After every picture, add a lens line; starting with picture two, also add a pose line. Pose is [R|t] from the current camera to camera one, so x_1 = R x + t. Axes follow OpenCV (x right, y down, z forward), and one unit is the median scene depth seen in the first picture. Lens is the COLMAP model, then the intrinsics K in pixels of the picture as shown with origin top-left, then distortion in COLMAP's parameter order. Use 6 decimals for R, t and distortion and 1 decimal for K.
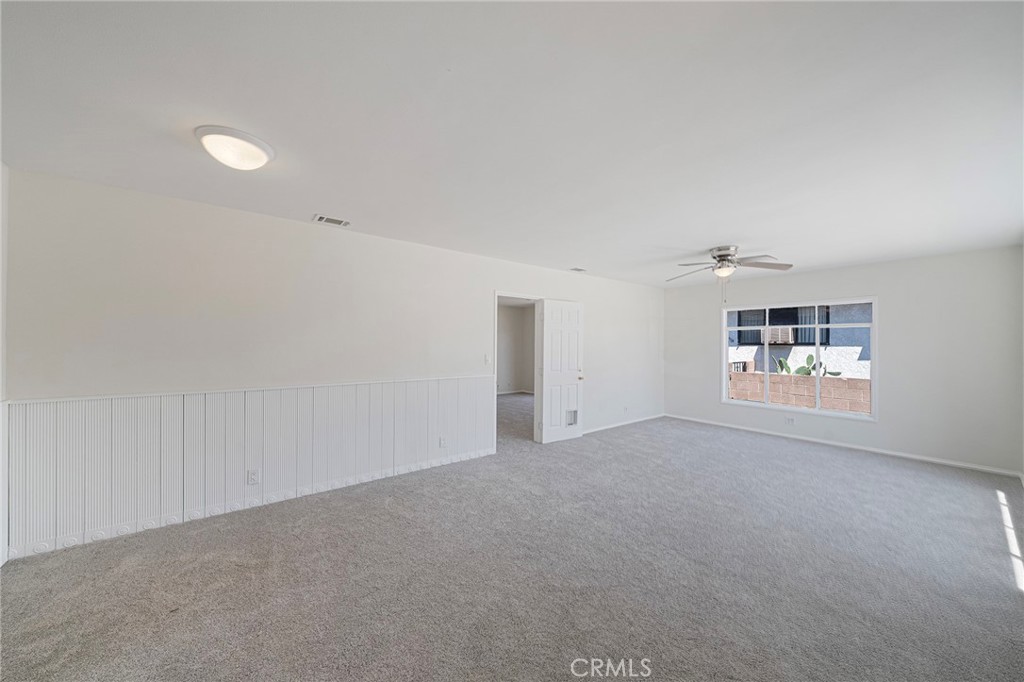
lens RADIAL K [[358.8, 0, 505.0], [0, 358.8, 352.9], [0, 0, 1]] dist [-0.000825, -0.000008]
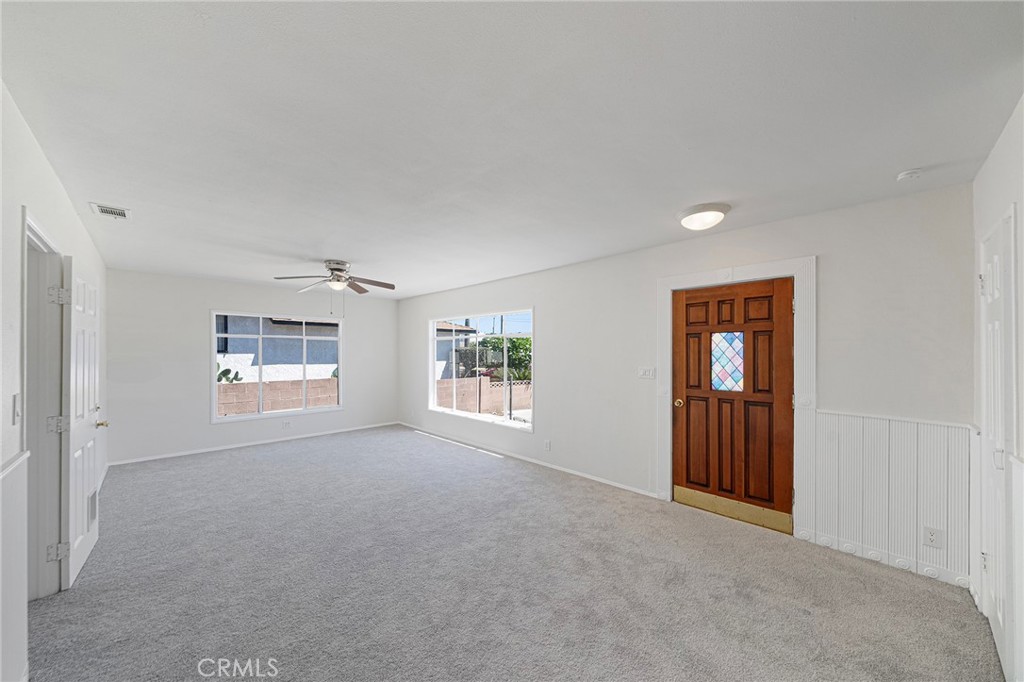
lens RADIAL K [[358.8, 0, 505.0], [0, 358.8, 352.9], [0, 0, 1]] dist [-0.000825, -0.000008]
pose [[-0.121402, -0.006958, 0.992579, -0.310377], [0.021337, 0.999726, 0.009618, -0.018536], [-0.992374, 0.022347, -0.121220, 0.422871]]
